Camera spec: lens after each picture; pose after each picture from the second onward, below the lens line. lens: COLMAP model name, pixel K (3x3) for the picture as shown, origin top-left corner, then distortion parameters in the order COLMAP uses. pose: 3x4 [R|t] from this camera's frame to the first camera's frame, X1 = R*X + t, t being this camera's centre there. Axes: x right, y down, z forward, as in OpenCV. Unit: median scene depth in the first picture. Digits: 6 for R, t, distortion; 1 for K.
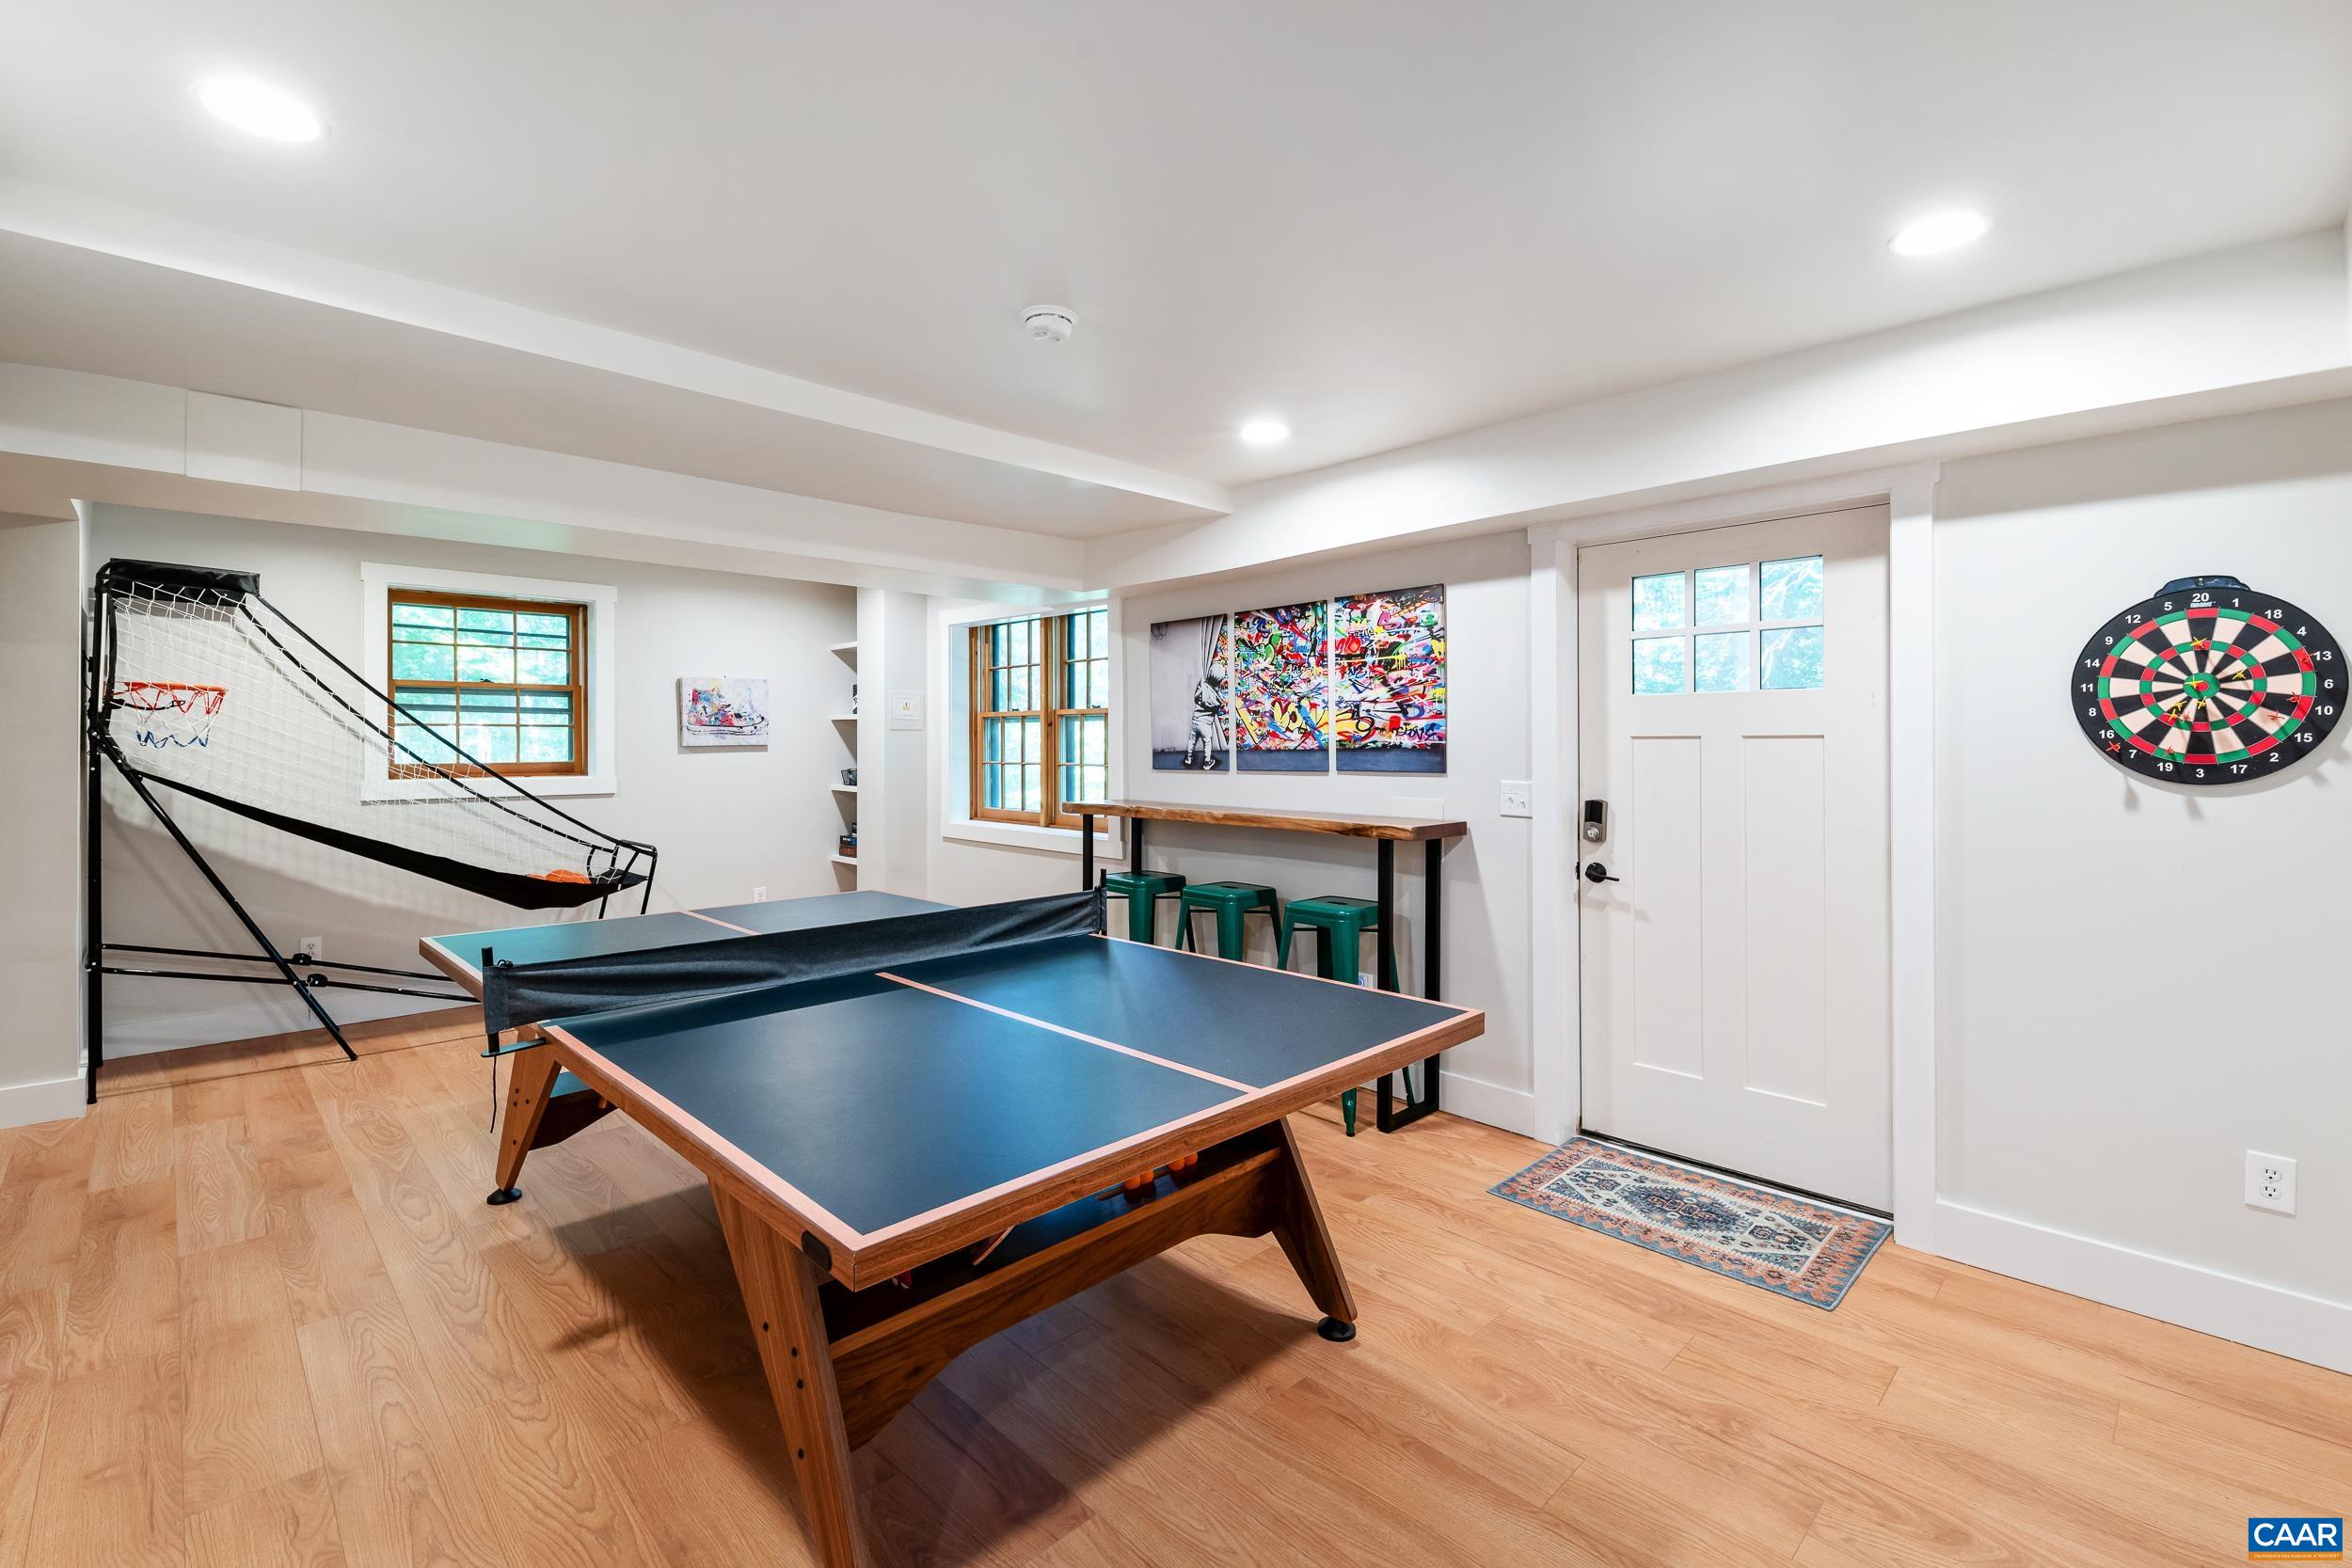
lens RADIAL K [[1020.2, 0, 1139.2], [0, 1020.2, 739.1], [0, 0, 1]] dist [0.023197, -0.011712]
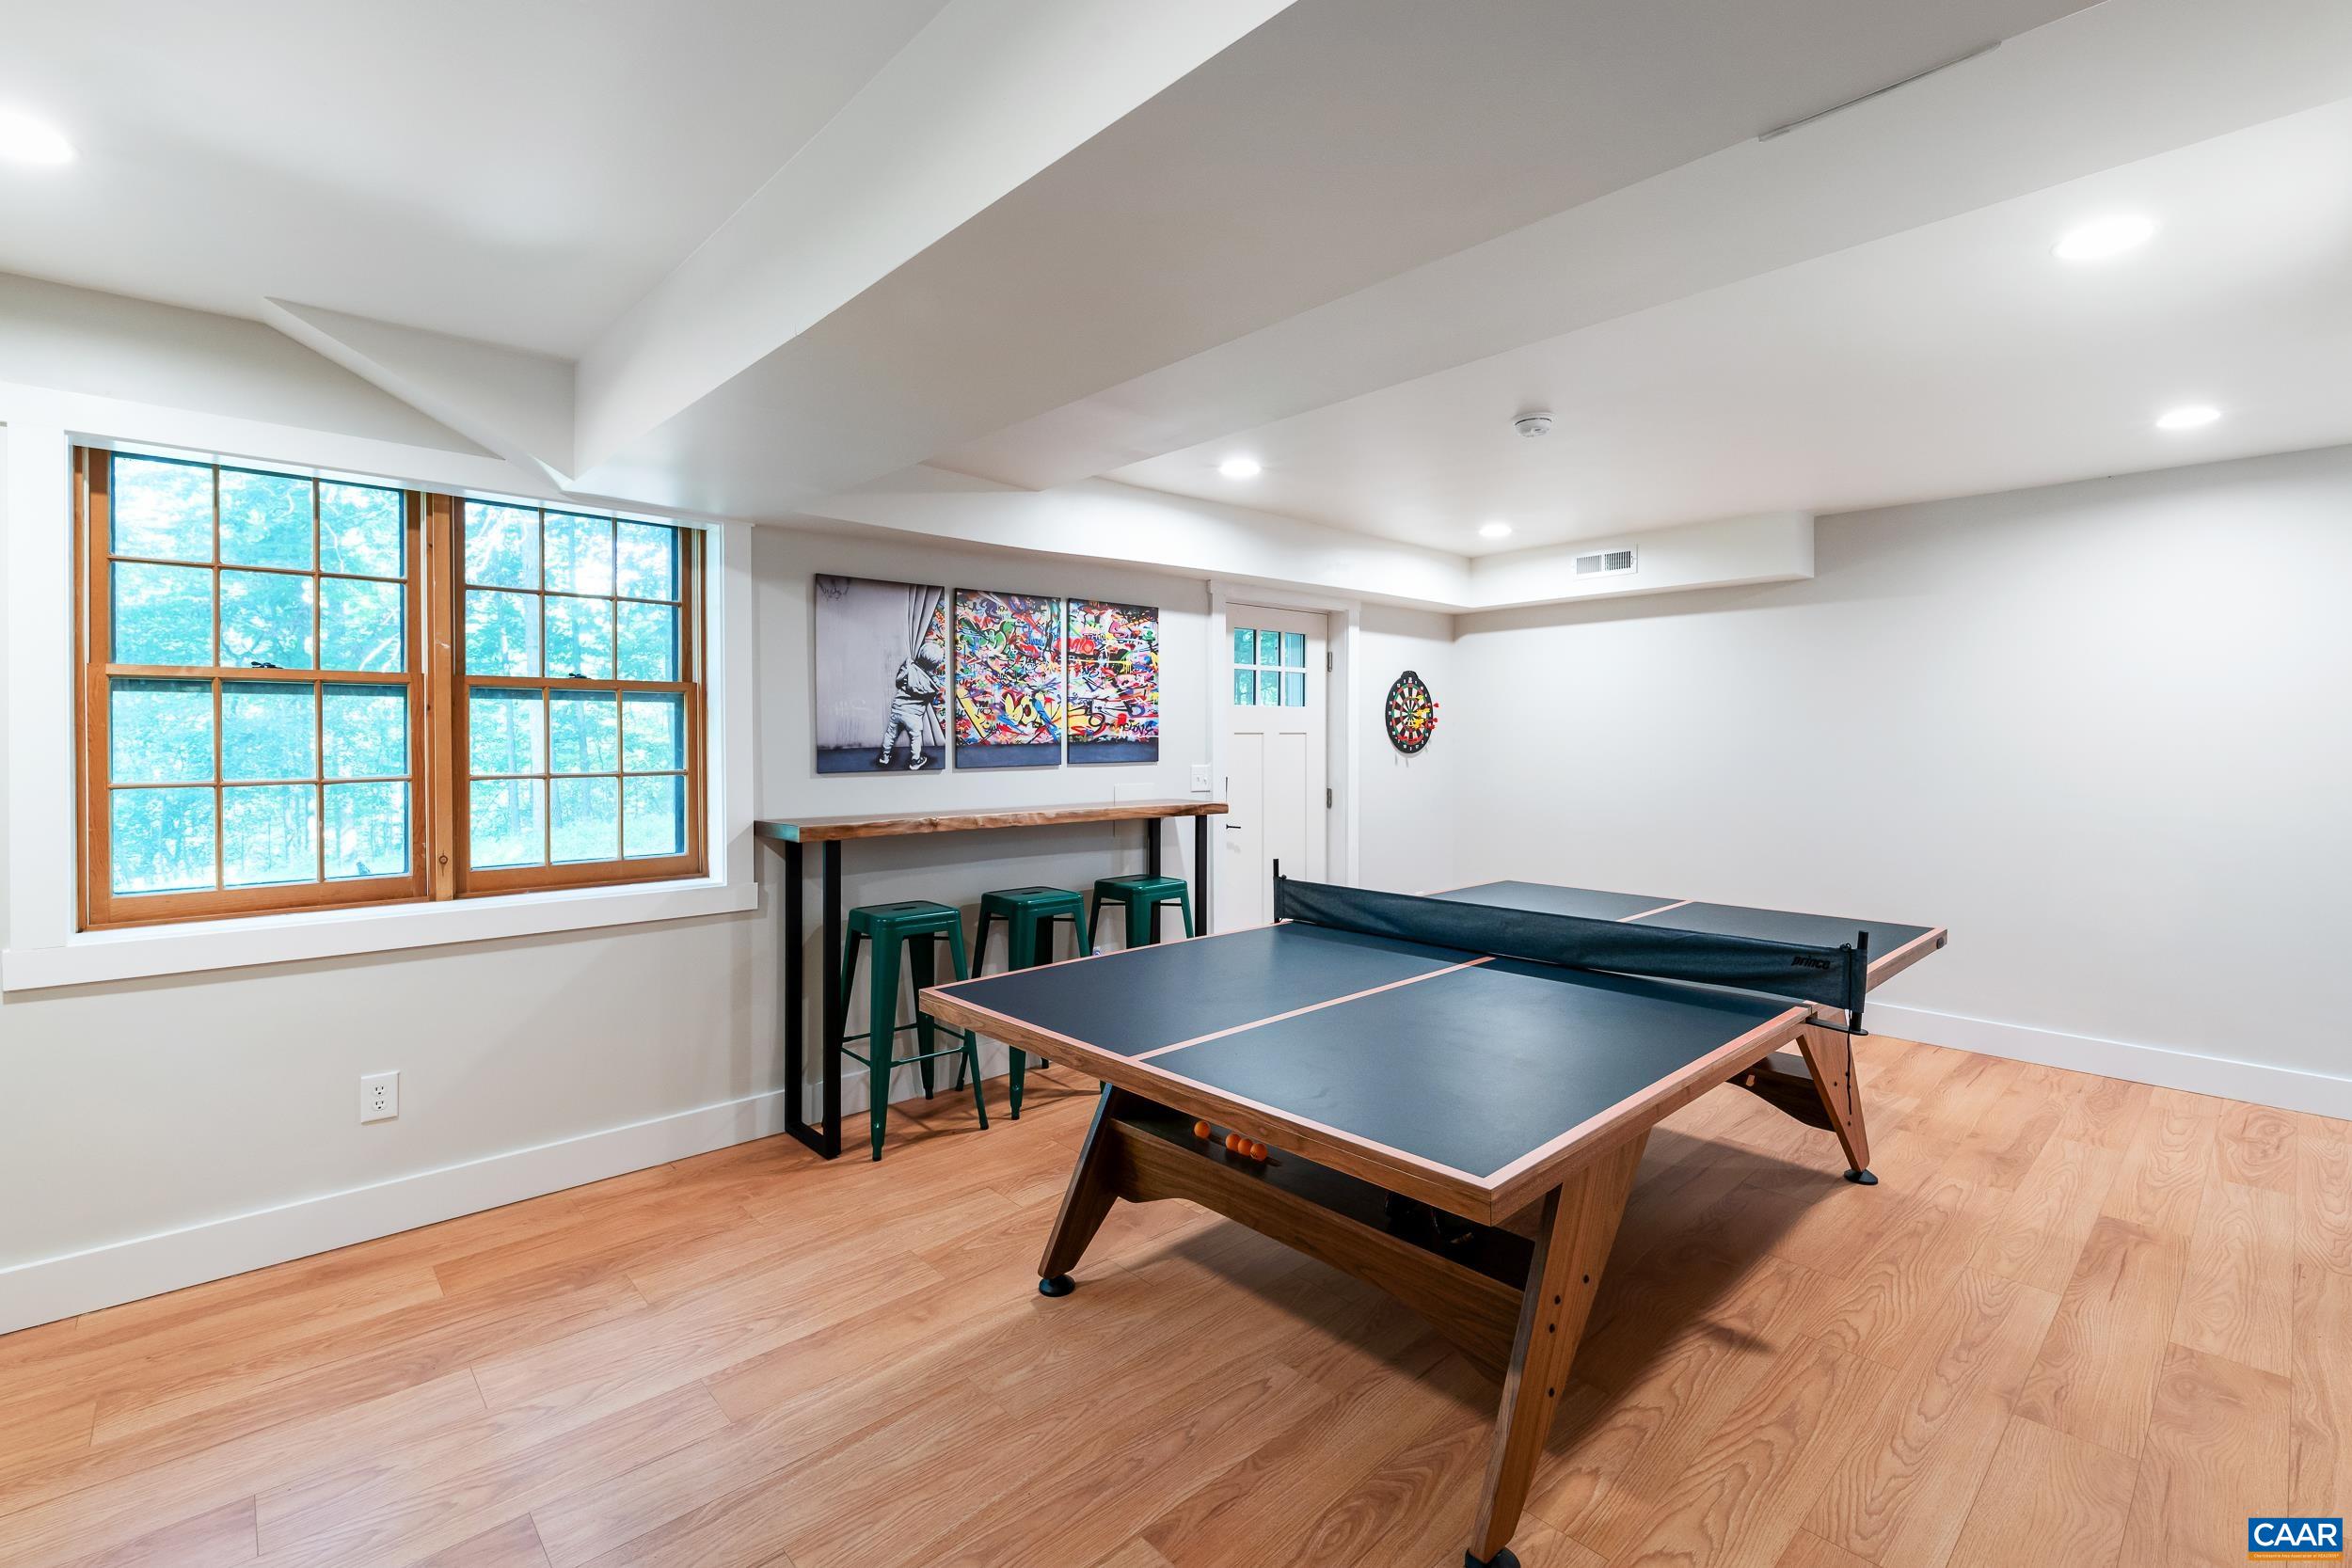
lens RADIAL K [[1049.5, 0, 1179.7], [0, 1049.5, 753.7], [0, 0, 1]] dist [0.004200, 0.000022]
pose [[0.004600, -0.024957, 0.999678, -0.903960], [-0.010700, 0.999630, 0.025005, -0.007512], [-0.999932, -0.010811, 0.004332, 0.899844]]
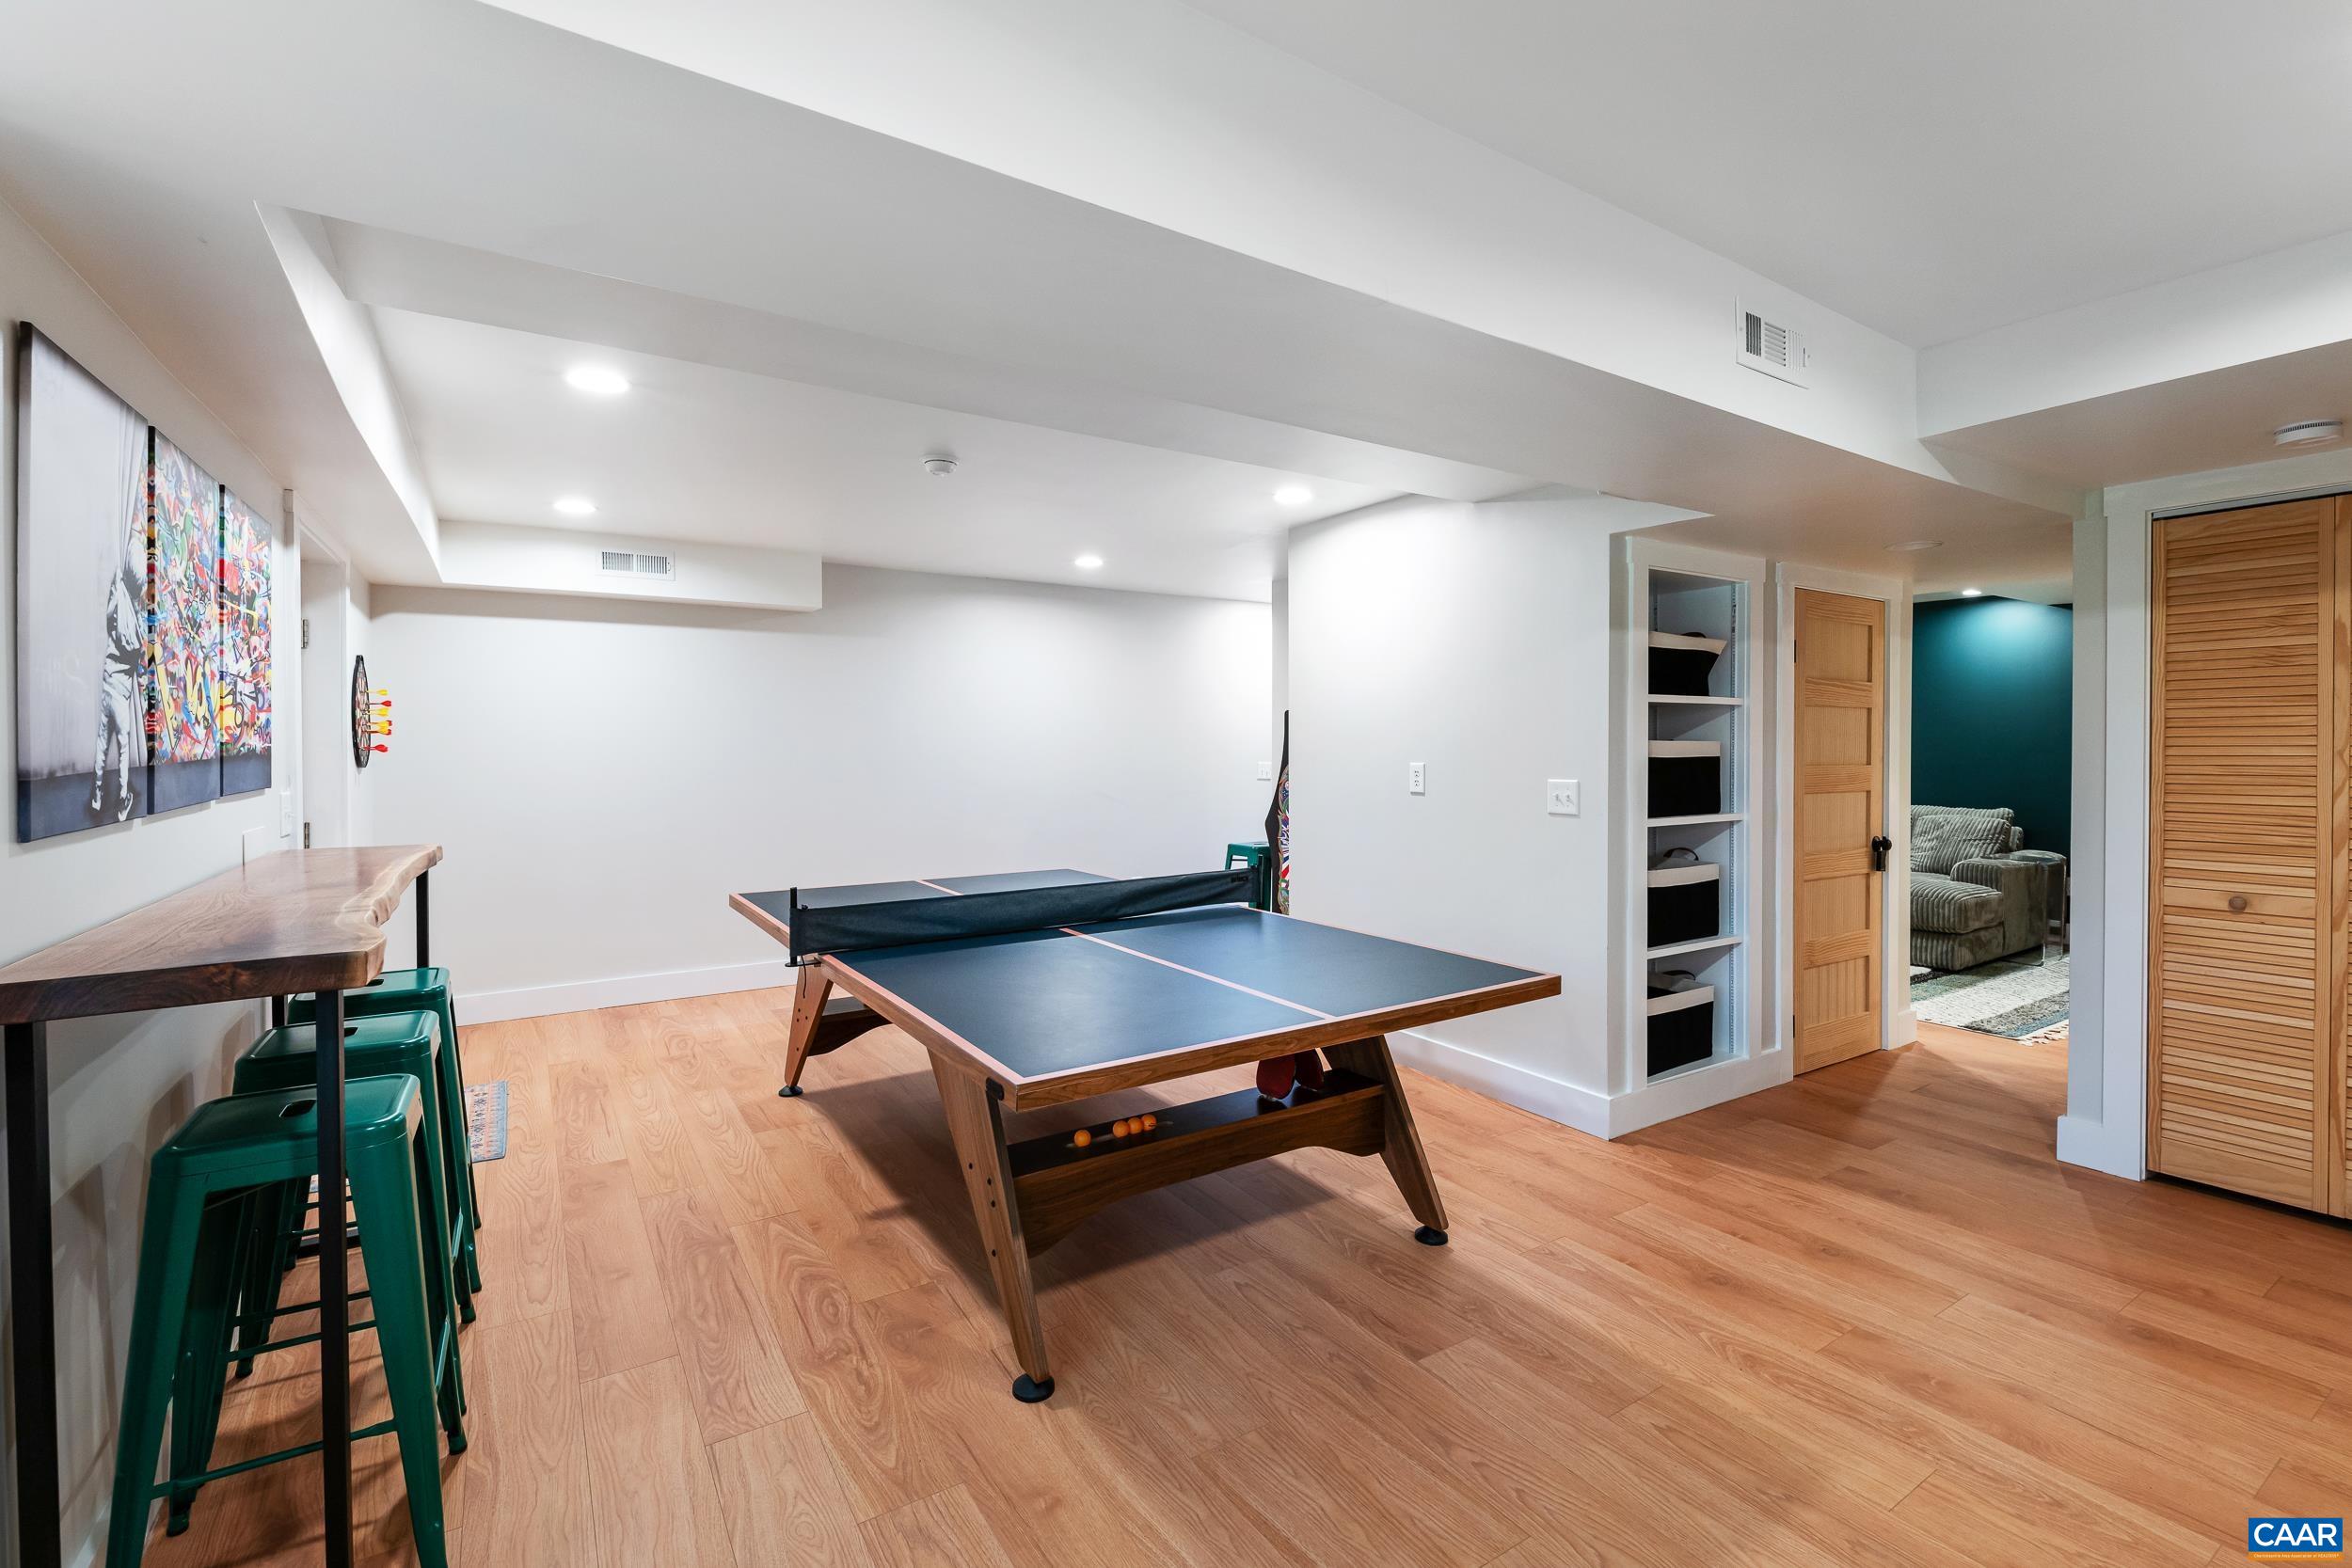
lens RADIAL K [[1049.5, 0, 1179.7], [0, 1049.5, 753.7], [0, 0, 1]] dist [0.004200, 0.000022]
pose [[-0.984917, 0.001250, 0.173023, -0.428539], [0.002373, 0.999977, 0.006281, 0.005064], [-0.173012, 0.006597, -0.984898, 1.505271]]
